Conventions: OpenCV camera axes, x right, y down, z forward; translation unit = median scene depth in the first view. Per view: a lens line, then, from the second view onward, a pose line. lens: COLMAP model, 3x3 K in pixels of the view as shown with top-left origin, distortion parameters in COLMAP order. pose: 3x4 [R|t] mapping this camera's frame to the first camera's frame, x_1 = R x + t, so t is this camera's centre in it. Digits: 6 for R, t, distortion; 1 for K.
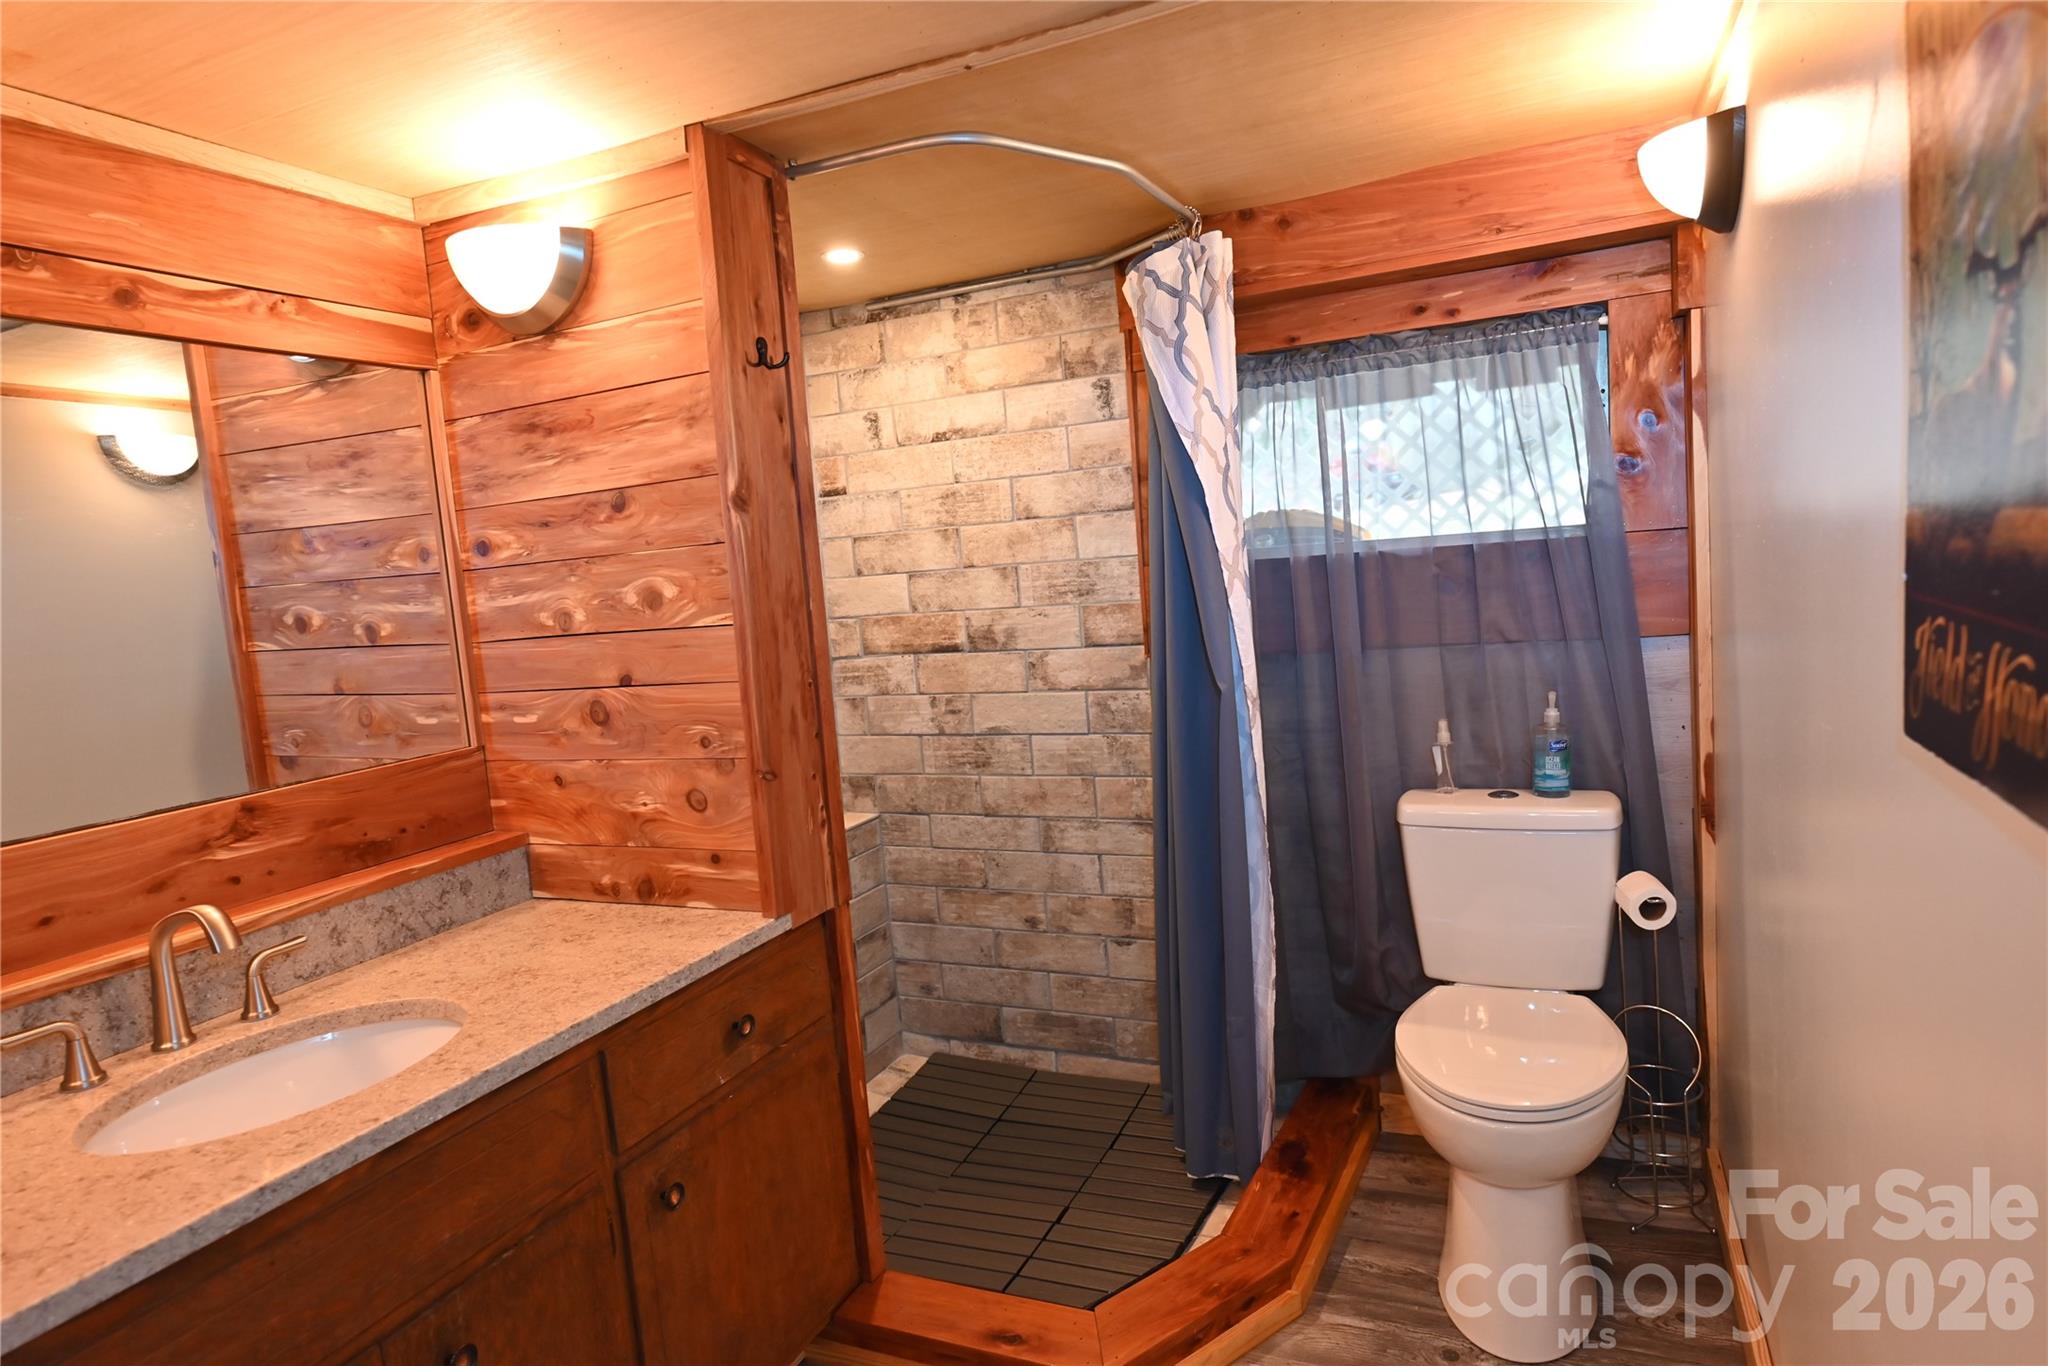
lens RADIAL K [[1159.6, 0, 1027.2], [0, 1159.6, 676.7], [0, 0, 1]] dist [-0.001469, 0.002376]
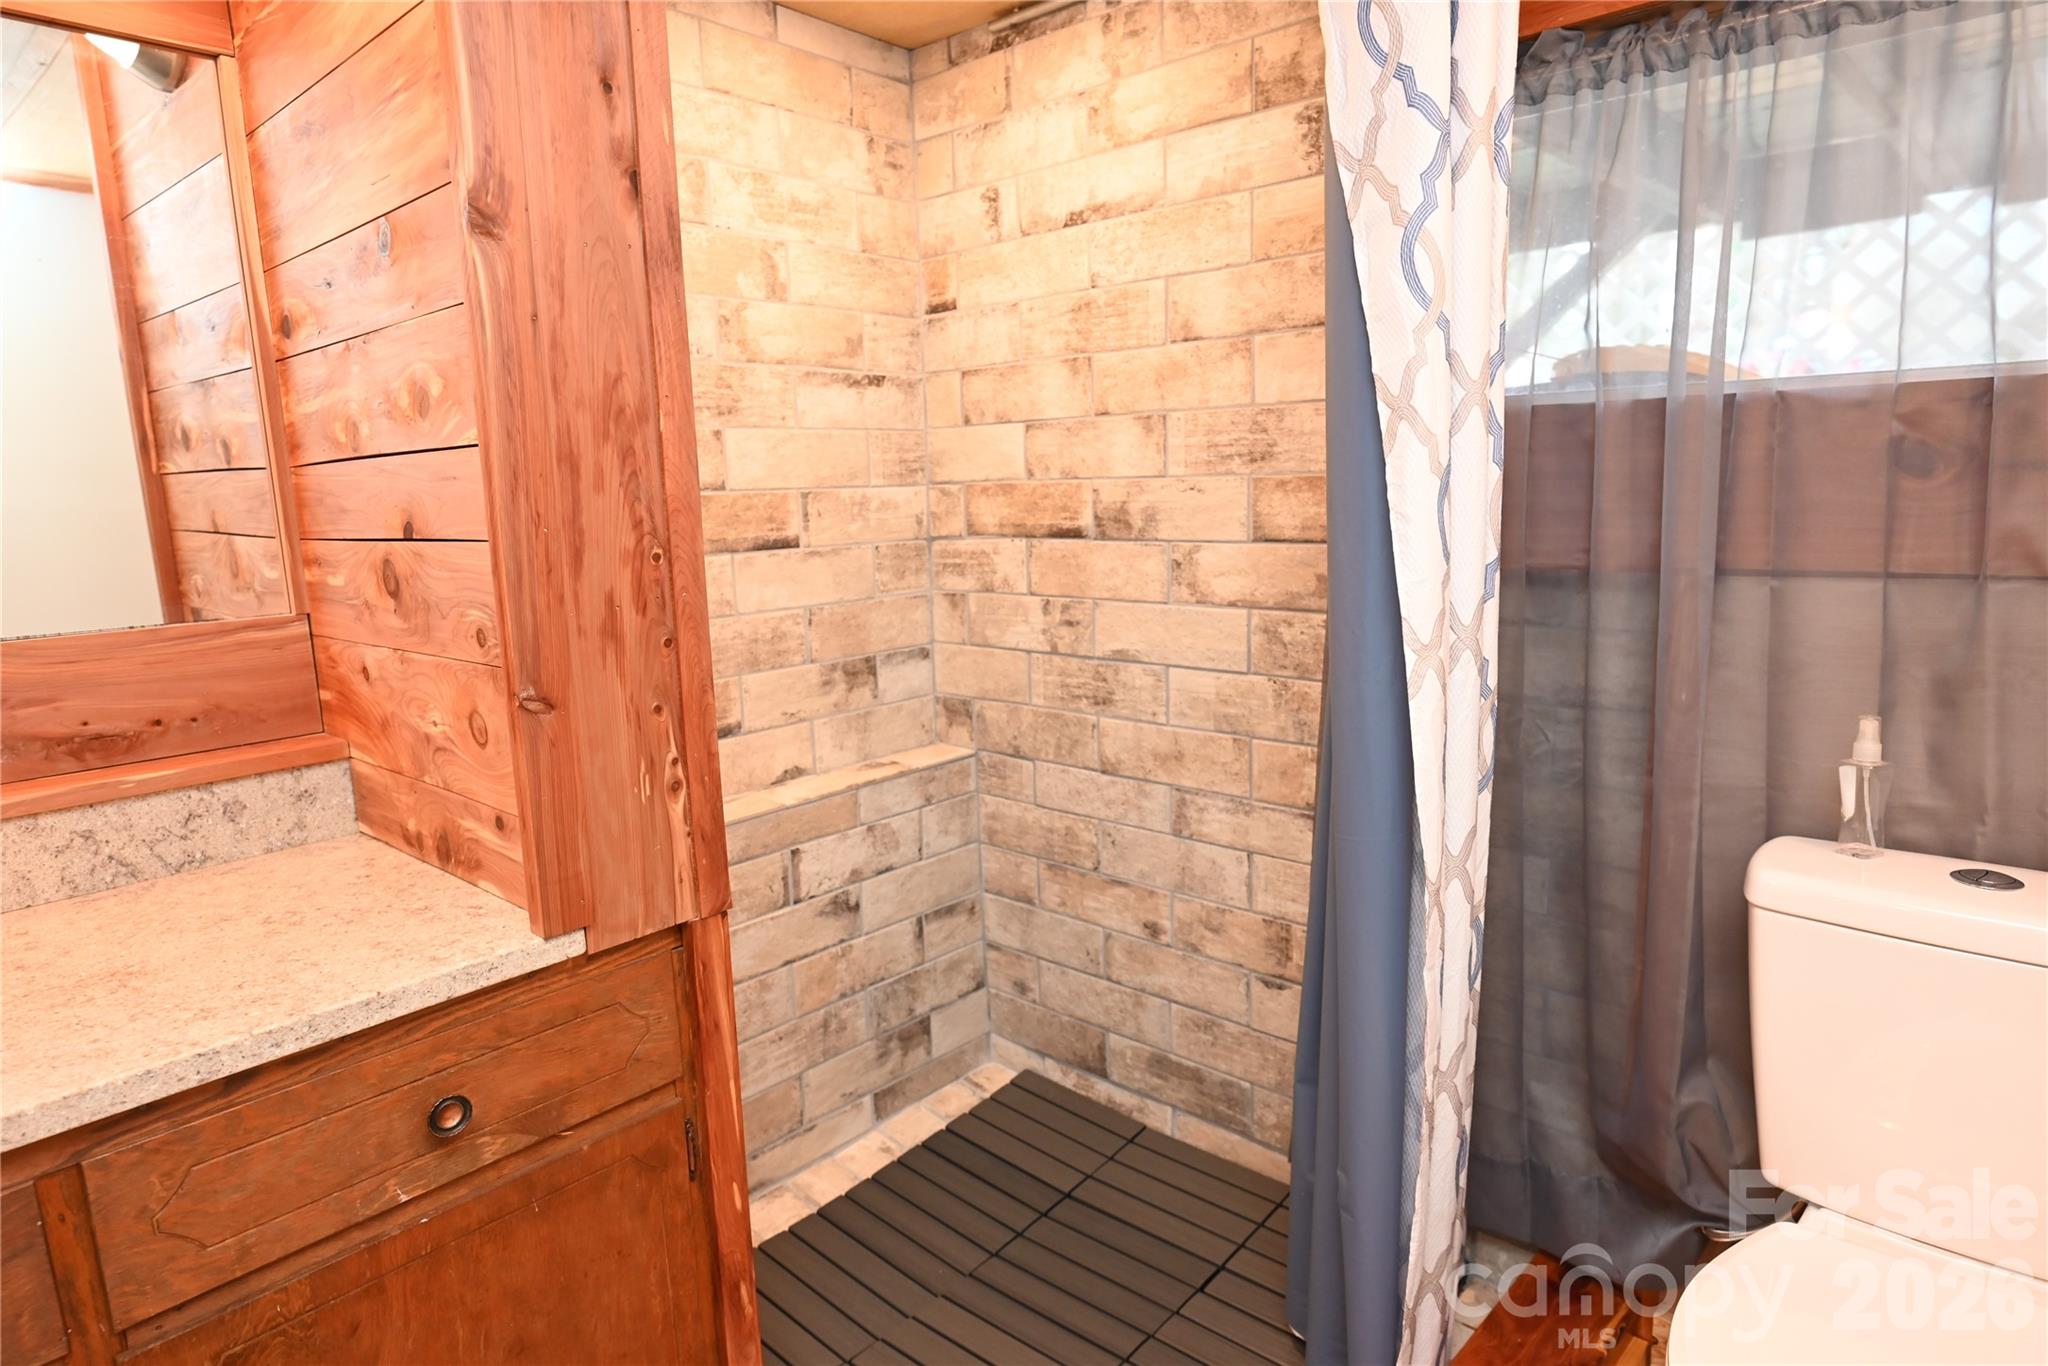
lens RADIAL K [[1159.6, 0, 1020.0], [0, 1159.6, 687.1], [0, 0, 1]] dist [-0.001469, 0.002376]
pose [[0.954750, 0.101407, -0.279588, 0.127911], [-0.075134, 0.991822, 0.103165, -0.001998], [0.287763, -0.077490, 0.954562, 0.364624]]
